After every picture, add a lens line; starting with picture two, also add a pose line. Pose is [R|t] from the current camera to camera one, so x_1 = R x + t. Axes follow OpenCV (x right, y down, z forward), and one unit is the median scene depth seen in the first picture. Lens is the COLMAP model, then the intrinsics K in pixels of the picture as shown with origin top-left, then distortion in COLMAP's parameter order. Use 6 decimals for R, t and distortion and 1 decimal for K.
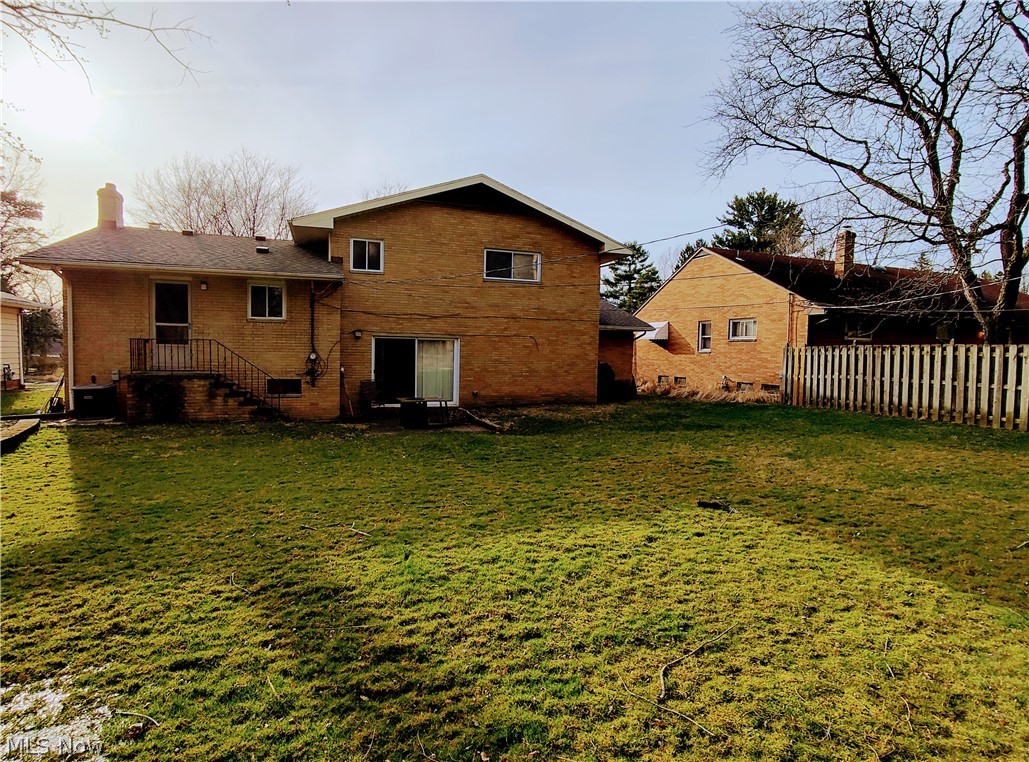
lens RADIAL K [[537.1, 0, 514.5], [0, 537.1, 381.0], [0, 0, 1]] dist [0.001177, 0.000198]
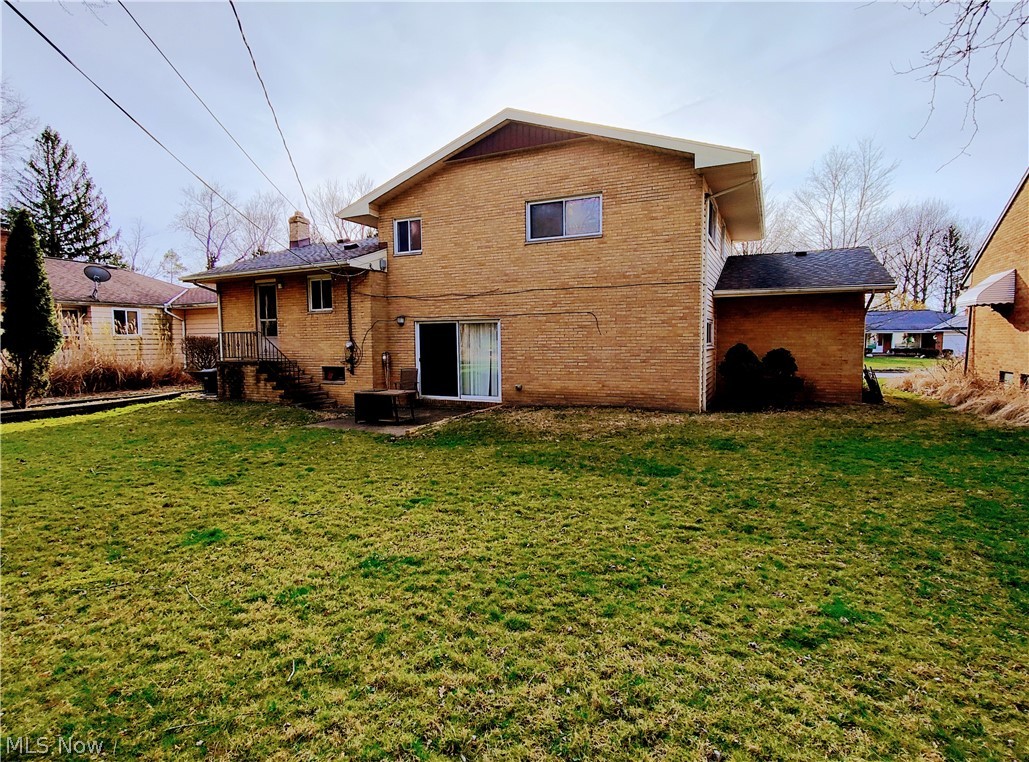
lens RADIAL K [[537.1, 0, 514.5], [0, 537.1, 381.0], [0, 0, 1]] dist [0.001177, 0.000198]
pose [[0.708301, 0.030061, -0.705270, 0.506604], [-0.018798, 0.999542, 0.023726, -0.006257], [0.705660, -0.003547, 0.708542, 0.449432]]
